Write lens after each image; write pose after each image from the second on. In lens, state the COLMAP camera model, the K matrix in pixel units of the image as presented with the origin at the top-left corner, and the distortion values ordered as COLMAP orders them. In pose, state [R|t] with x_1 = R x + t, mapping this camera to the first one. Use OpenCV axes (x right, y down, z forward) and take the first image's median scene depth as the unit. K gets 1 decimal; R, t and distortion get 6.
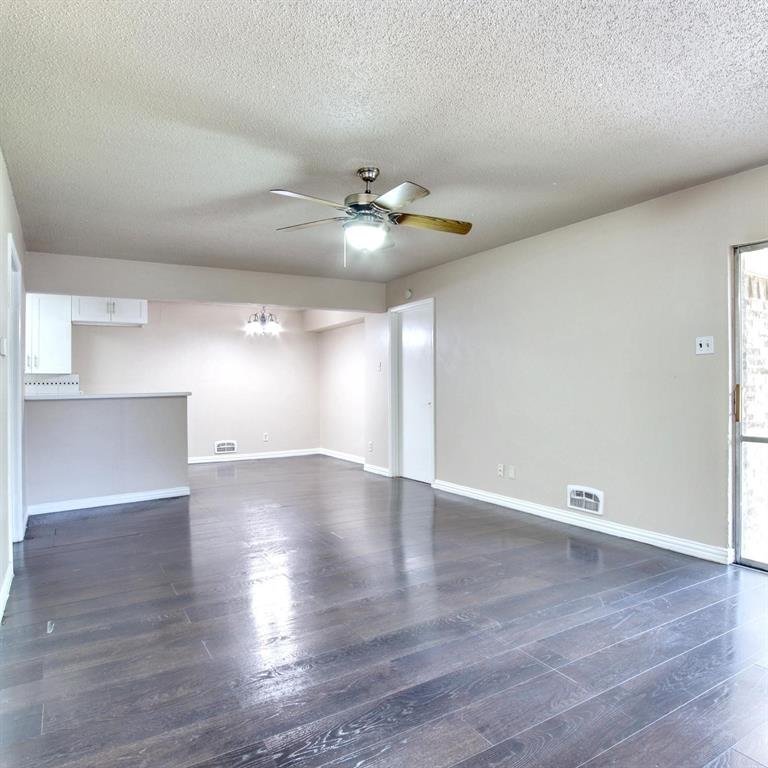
lens RADIAL K [[537.7, 0, 384.0], [0, 537.7, 384.0], [0, 0, 1]] dist [-0.026714, 0.001175]
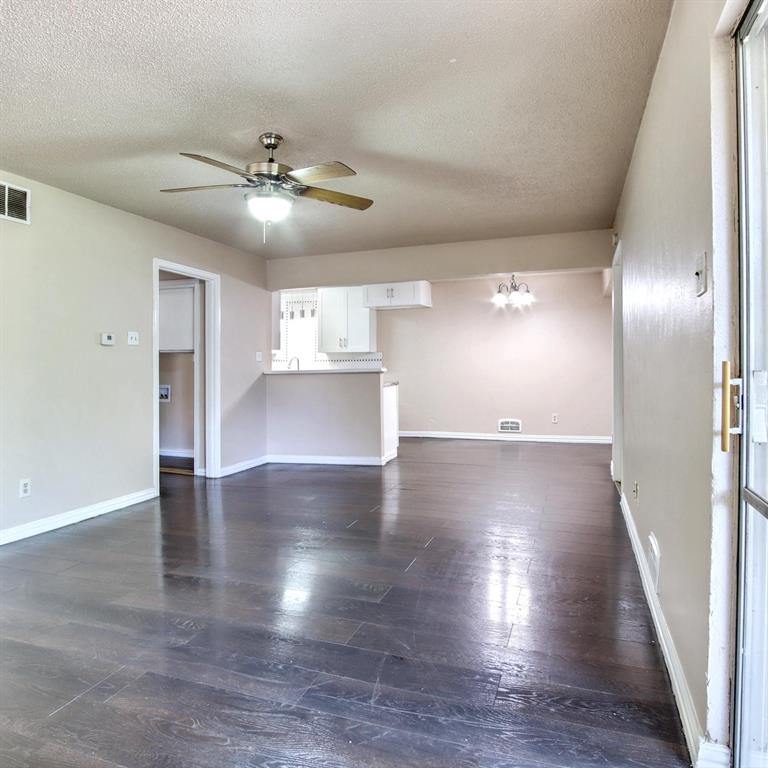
lens RADIAL K [[557.3, 0, 383.2], [0, 557.3, 366.2], [0, 0, 1]] dist [-0.000293, 0.000441]
pose [[0.632650, 0.003375, -0.774431, 0.389823], [0.009654, 0.999878, 0.012244, -0.002720], [0.774378, -0.015222, 0.632540, 0.240421]]
